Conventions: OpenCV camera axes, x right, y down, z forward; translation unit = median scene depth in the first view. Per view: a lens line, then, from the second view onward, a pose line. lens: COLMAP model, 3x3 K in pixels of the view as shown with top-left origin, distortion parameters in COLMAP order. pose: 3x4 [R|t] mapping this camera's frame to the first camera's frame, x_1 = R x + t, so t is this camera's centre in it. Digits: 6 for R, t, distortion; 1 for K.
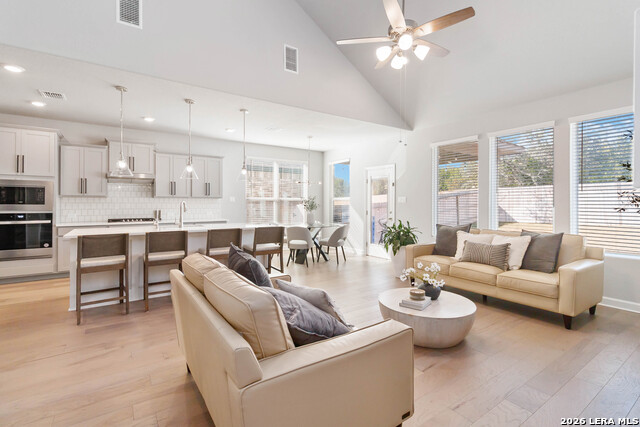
lens RADIAL K [[302.4, 0, 324.6], [0, 302.4, 202.5], [0, 0, 1]] dist [-0.000848, 0.002424]
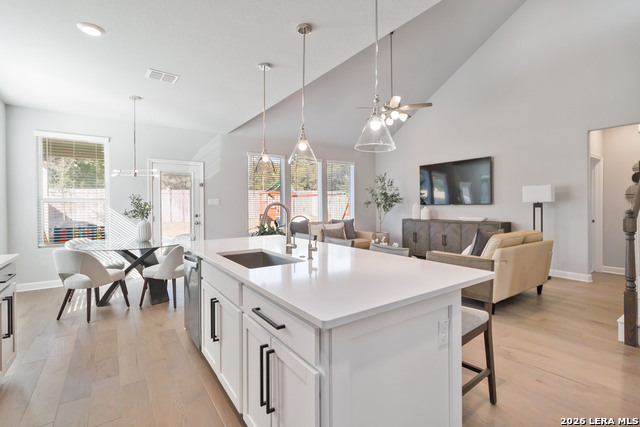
lens RADIAL K [[302.4, 0, 321.9], [0, 302.4, 206.3], [0, 0, 1]] dist [-0.000848, 0.002424]
pose [[0.006578, -0.005118, 0.999965, -0.678255], [0.006825, 0.999964, 0.005073, 0.002178], [-0.999955, 0.006791, 0.006613, 0.637669]]
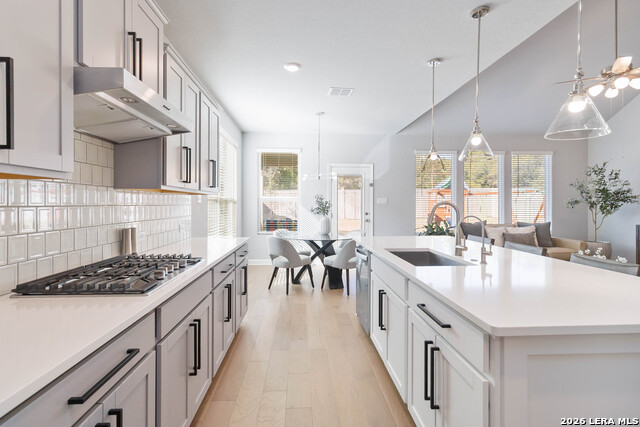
lens RADIAL K [[302.4, 0, 317.7], [0, 302.4, 205.4], [0, 0, 1]] dist [-0.000848, 0.002424]
pose [[0.530926, -0.003412, 0.847411, -0.688754], [-0.000370, 0.999991, 0.004258, 0.002116], [-0.847418, -0.002575, 0.530920, 0.634215]]
